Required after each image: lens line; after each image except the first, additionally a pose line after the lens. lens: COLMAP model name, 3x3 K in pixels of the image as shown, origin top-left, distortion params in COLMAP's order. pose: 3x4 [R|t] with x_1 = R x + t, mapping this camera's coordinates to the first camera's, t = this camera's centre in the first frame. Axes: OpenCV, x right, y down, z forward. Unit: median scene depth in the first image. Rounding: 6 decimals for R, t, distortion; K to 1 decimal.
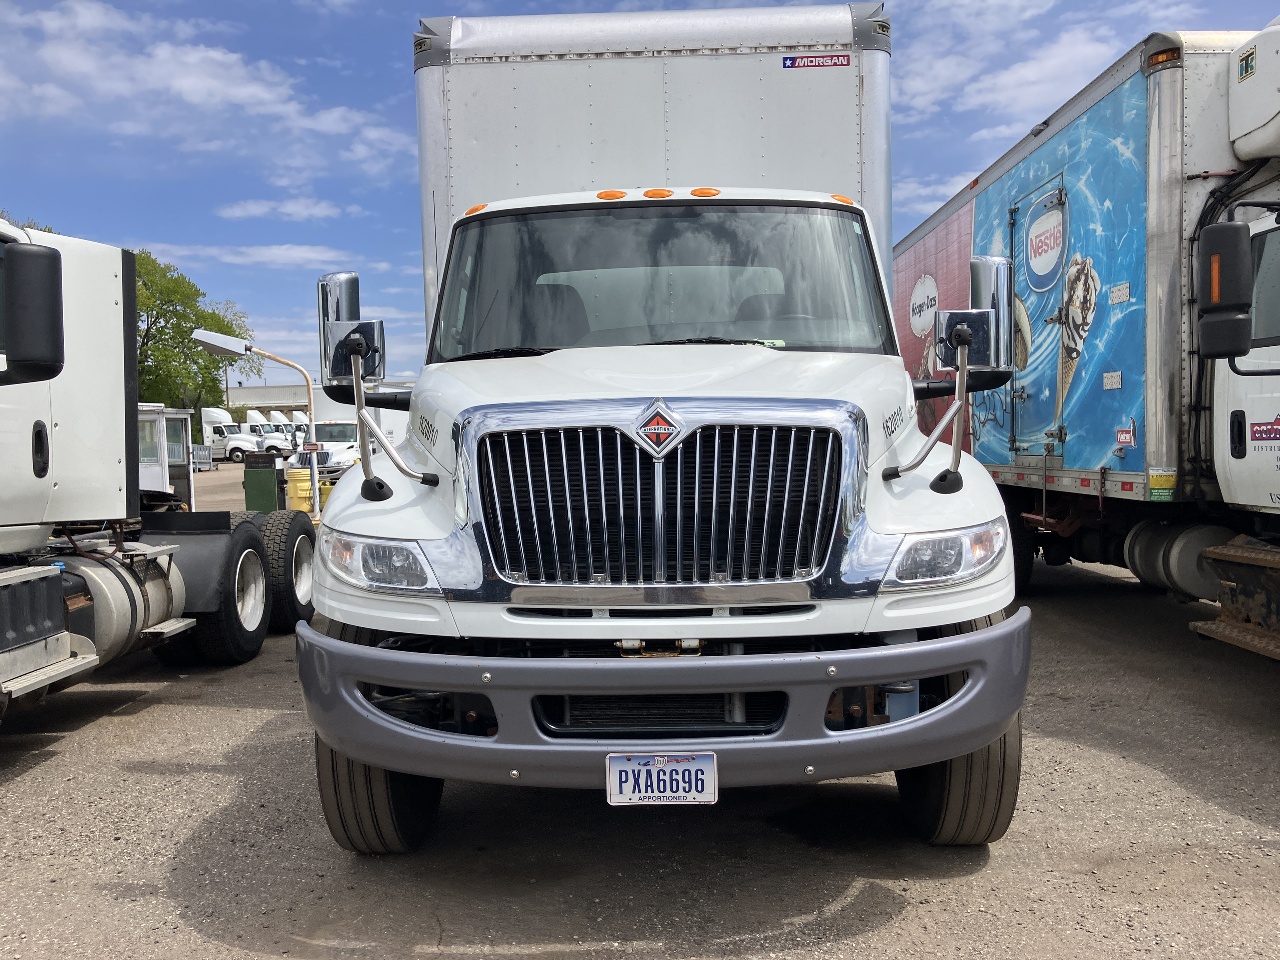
lens RADIAL K [[1033.0, 0, 639.3], [0, 1033.0, 469.8], [0, 0, 1]] dist [0.077461, -0.010666]
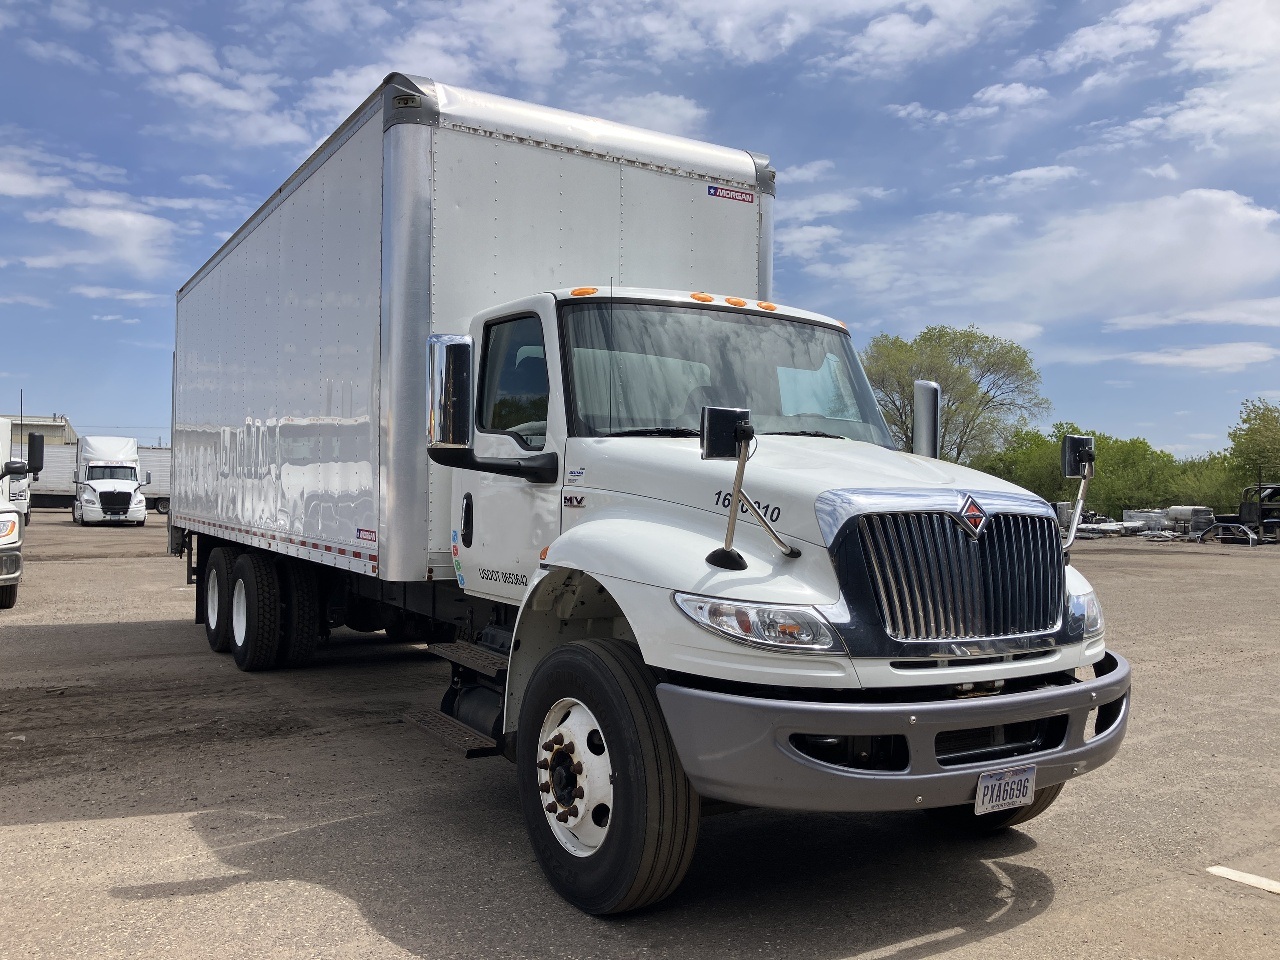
lens RADIAL K [[1033.0, 0, 644.7], [0, 1033.0, 486.2], [0, 0, 1]] dist [0.077461, -0.010666]
pose [[0.845106, 0.038001, 0.533246, -0.926358], [-0.016836, 0.998868, -0.044500, -0.010414], [-0.534333, 0.028630, 0.844789, 0.116755]]
